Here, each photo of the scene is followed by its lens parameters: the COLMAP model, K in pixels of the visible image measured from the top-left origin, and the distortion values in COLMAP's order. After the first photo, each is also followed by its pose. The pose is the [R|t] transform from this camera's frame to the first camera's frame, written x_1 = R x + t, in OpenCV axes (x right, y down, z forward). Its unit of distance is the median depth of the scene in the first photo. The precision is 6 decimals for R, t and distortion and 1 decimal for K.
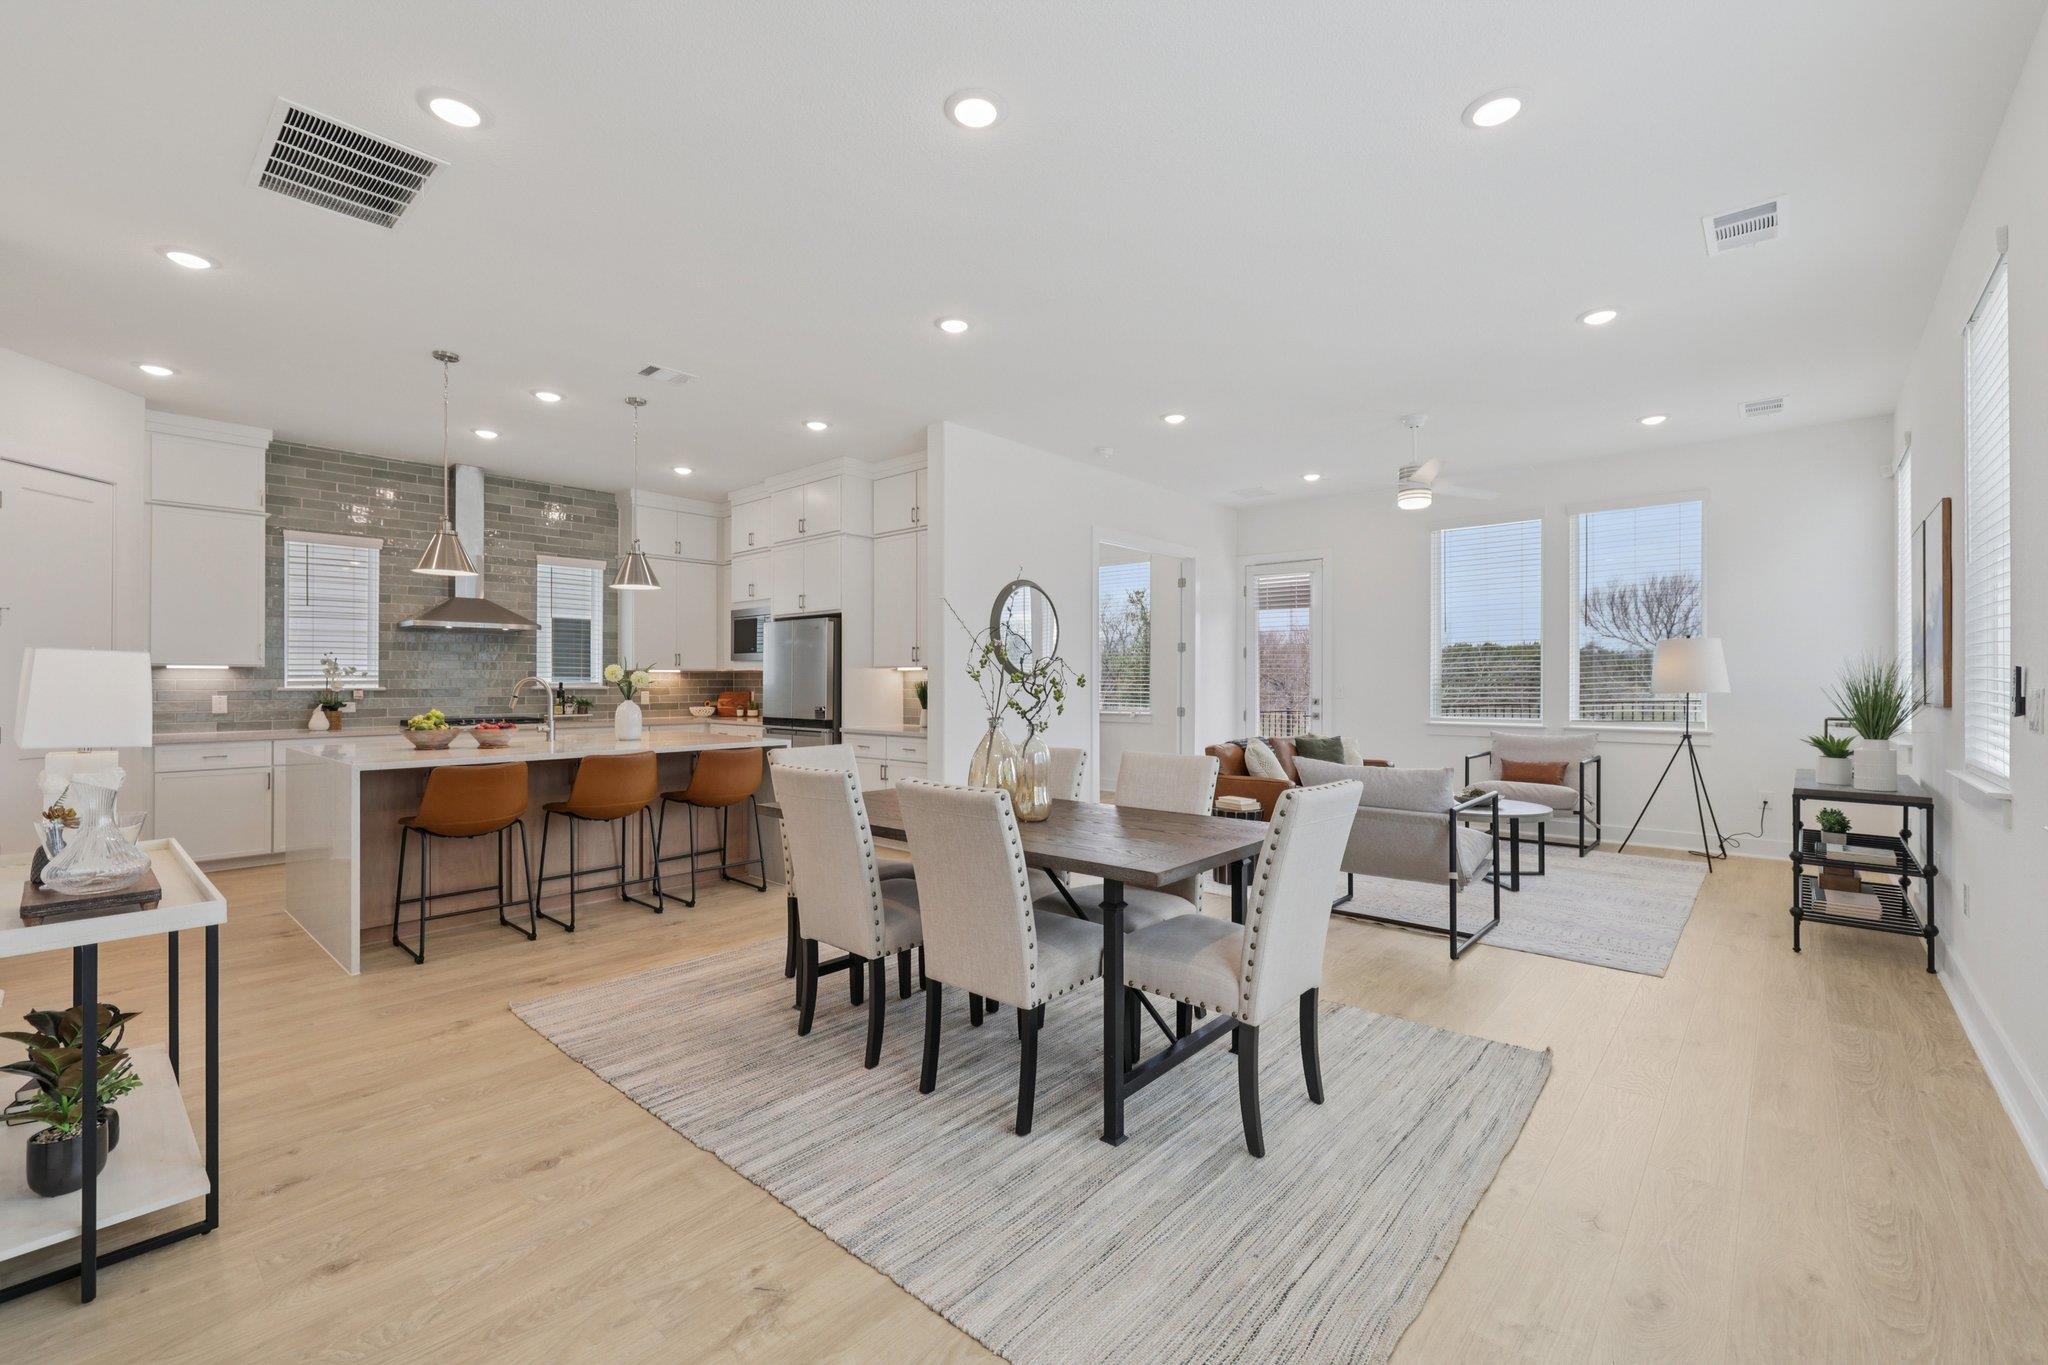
lens RADIAL K [[866.7, 0, 1024.2], [0, 866.7, 679.9], [0, 0, 1]] dist [-0.001198, 0.001010]
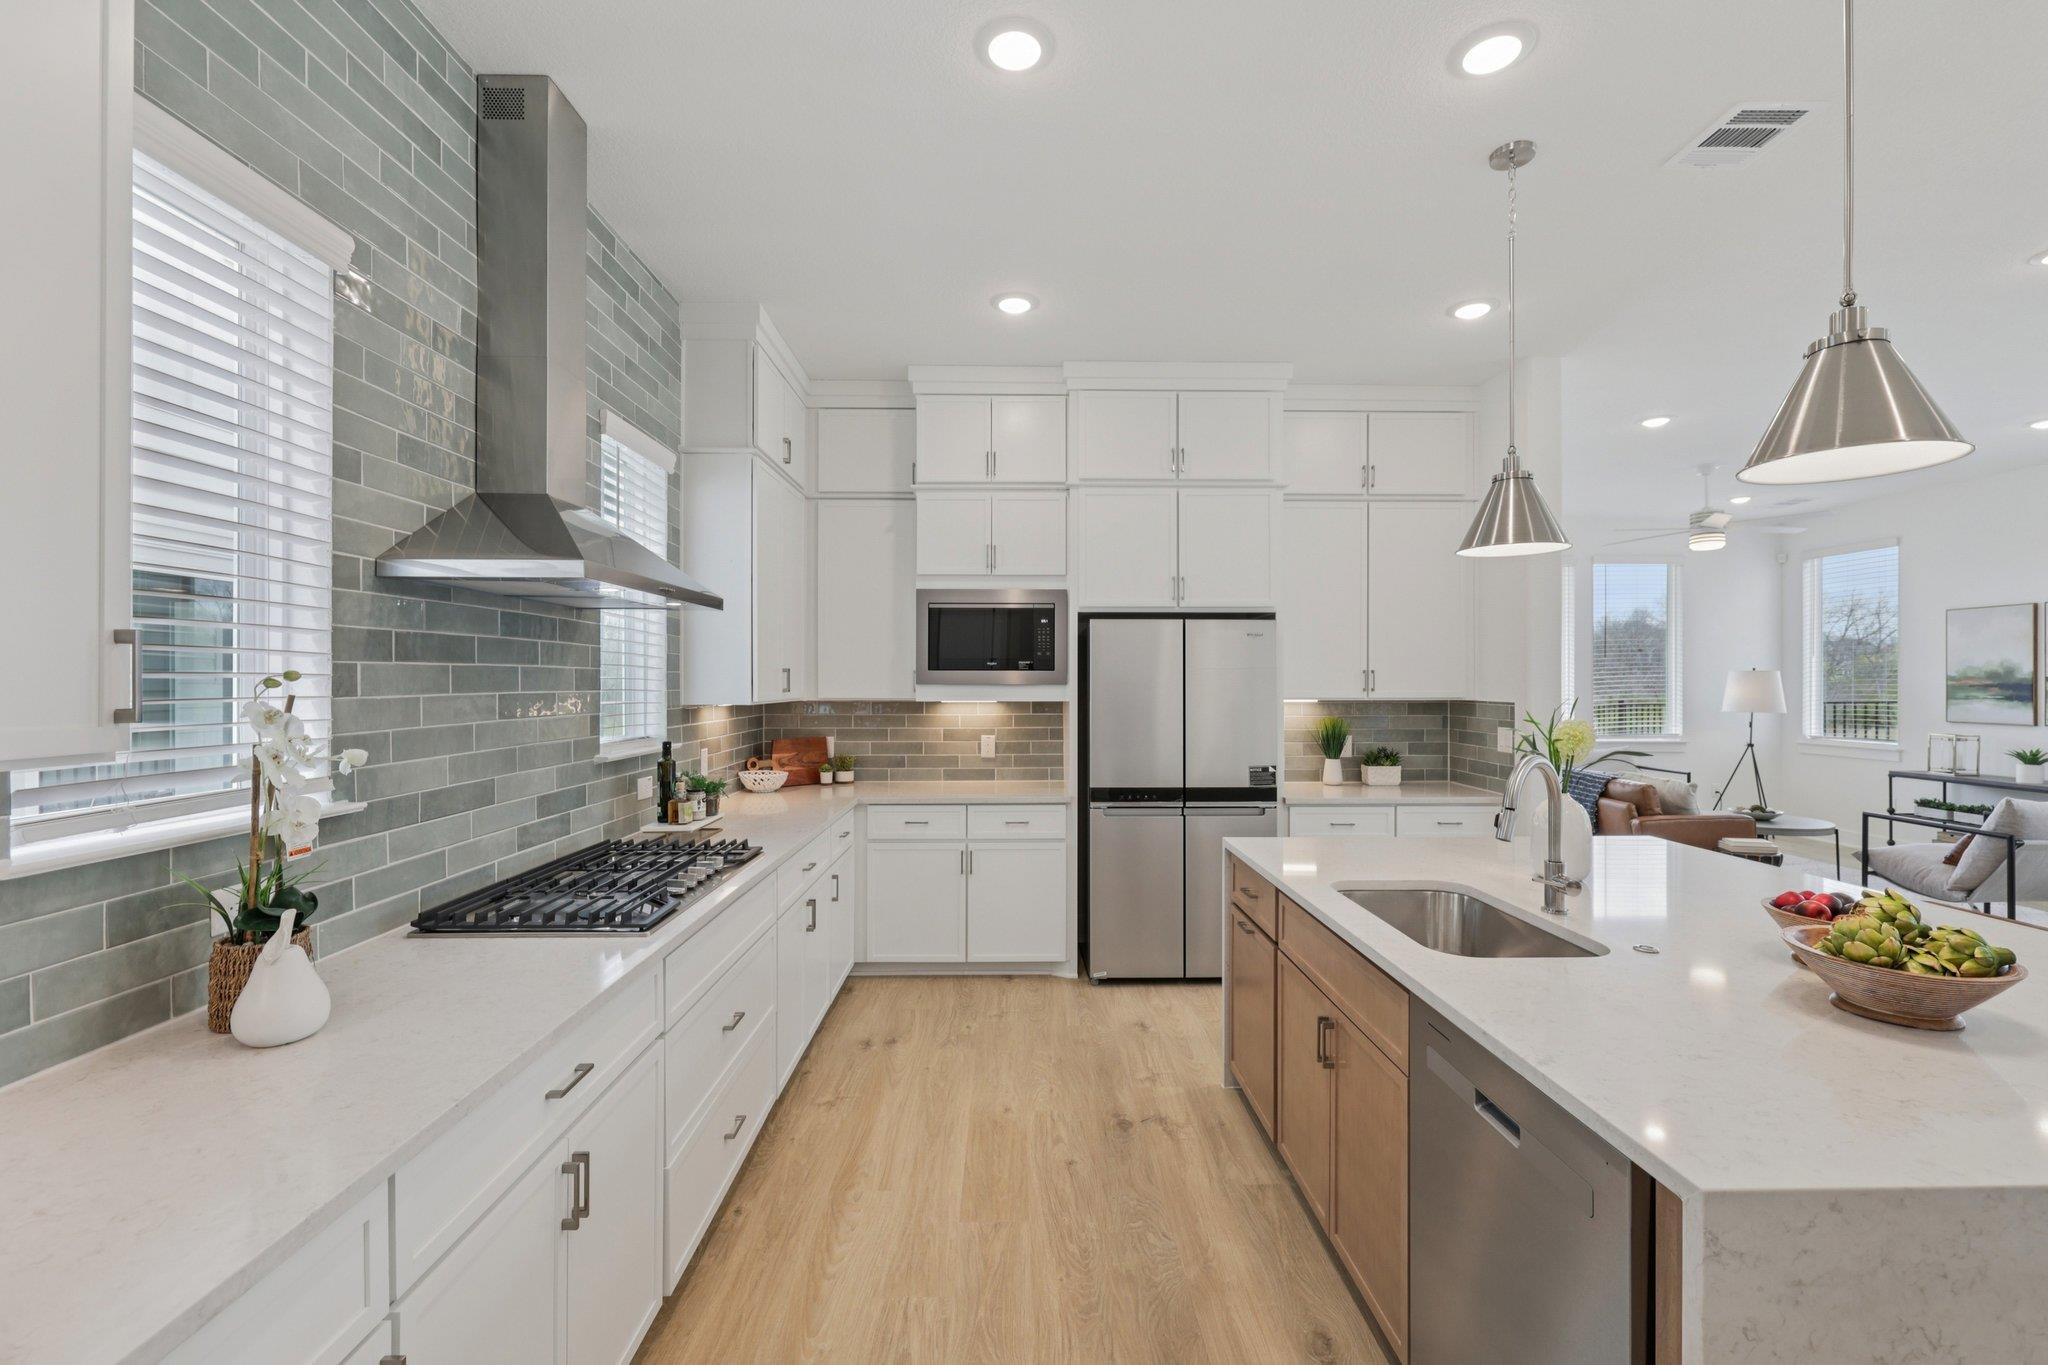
lens RADIAL K [[866.7, 0, 1031.7], [0, 866.7, 680.4], [0, 0, 1]] dist [-0.001198, 0.001010]
pose [[0.731291, 0.001299, 0.682064, -0.812767], [-0.001690, 0.999999, -0.000093, -0.030102], [-0.682063, -0.001085, 0.731292, 0.704746]]
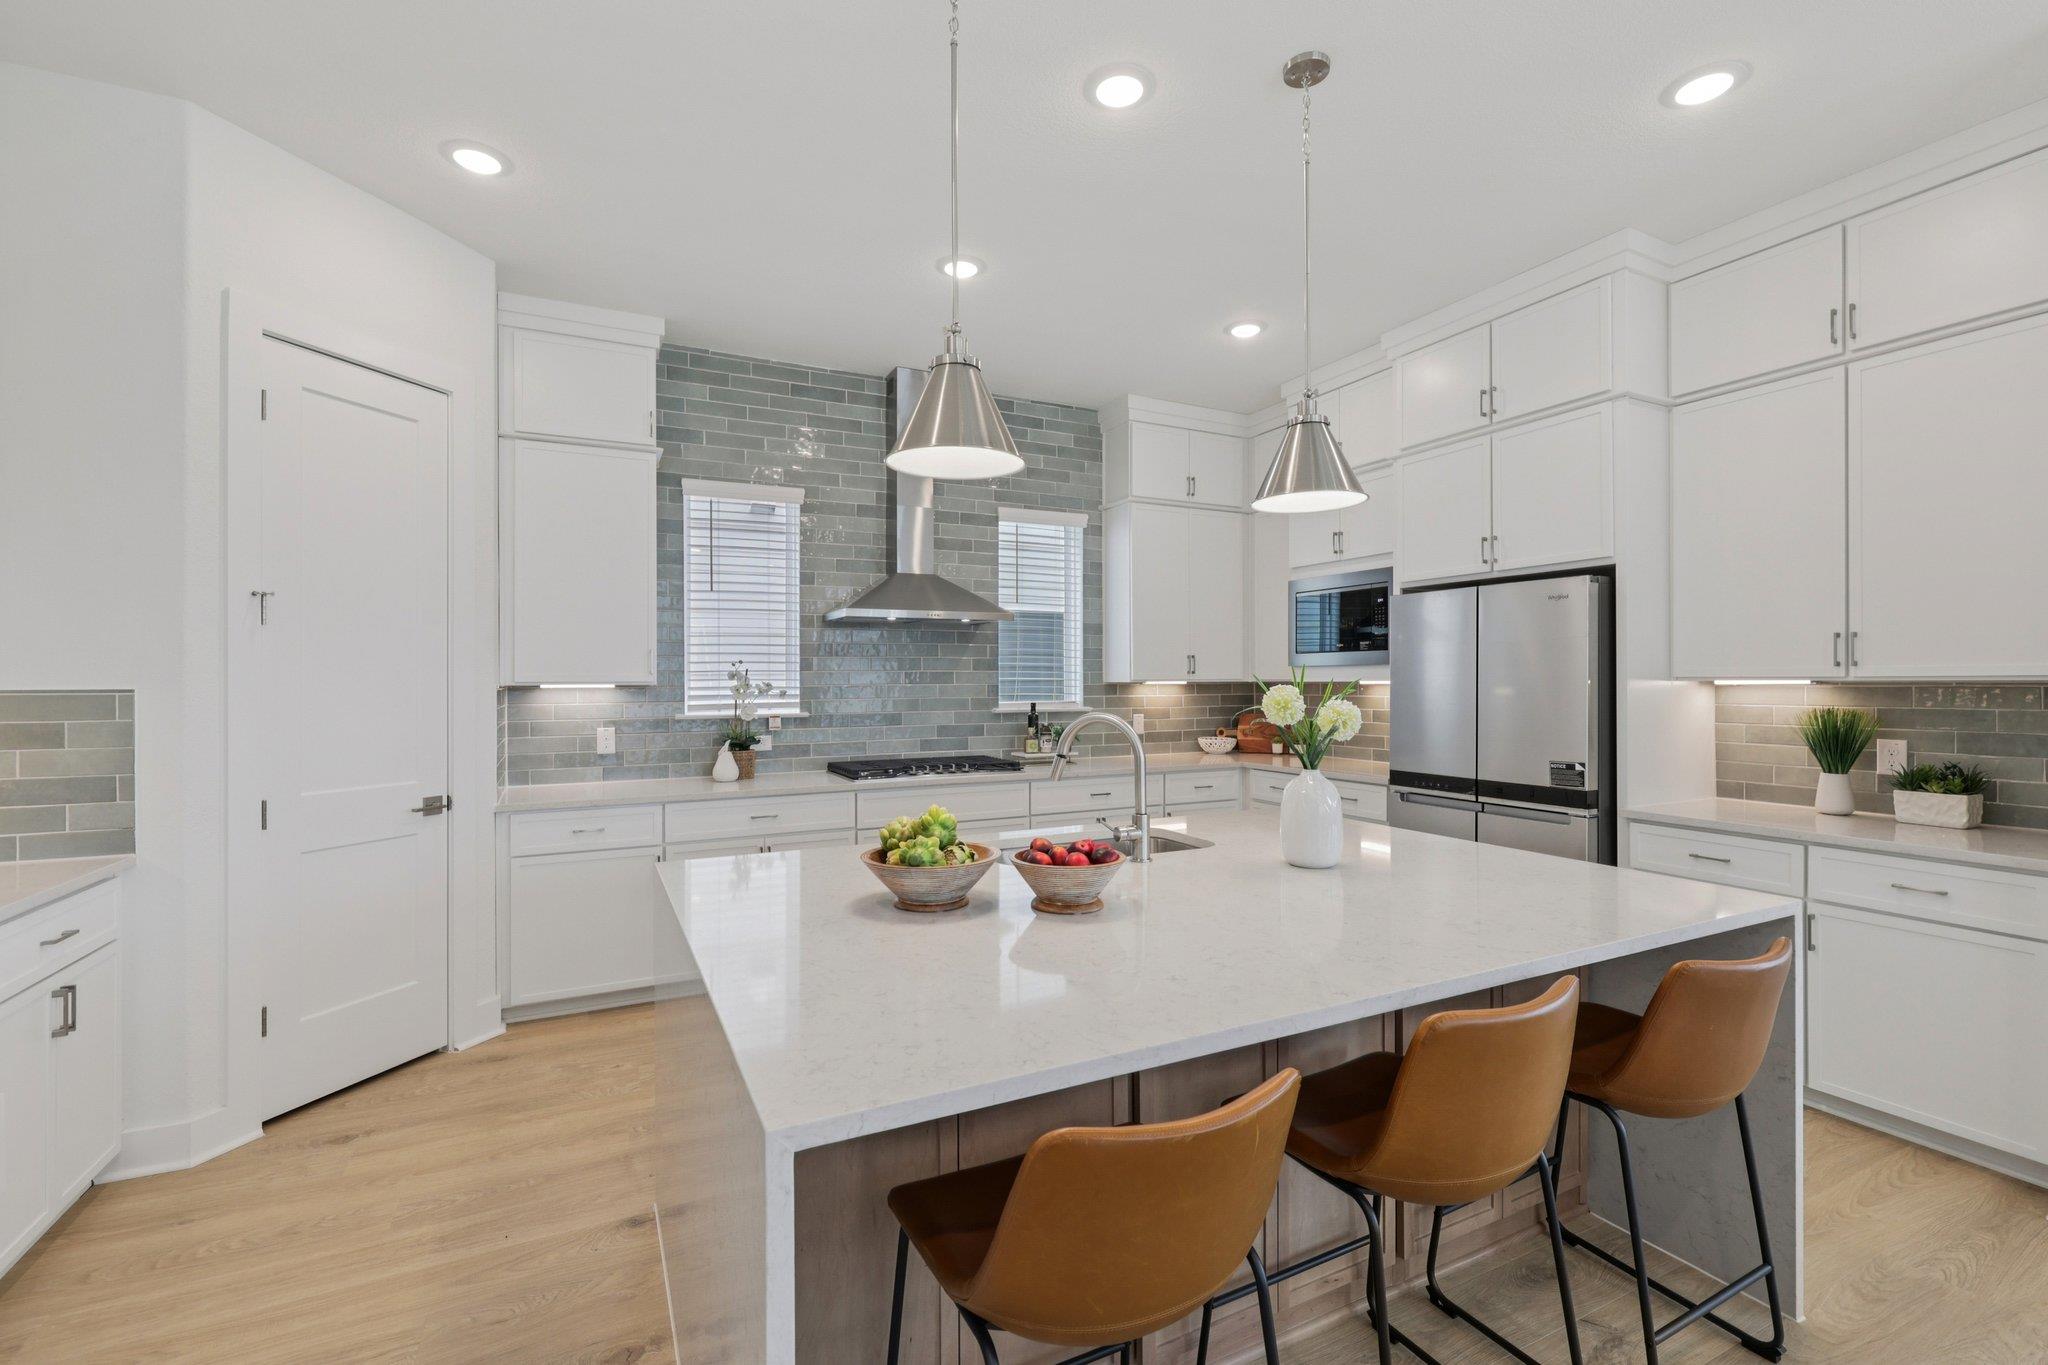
lens RADIAL K [[866.7, 0, 1023.9], [0, 866.7, 689.7], [0, 0, 1]] dist [-0.001198, 0.001010]
pose [[0.929230, 0.000558, -0.369501, -0.357815], [0.004295, 0.999915, 0.012313, -0.017075], [0.369476, -0.013029, 0.929149, 0.468678]]
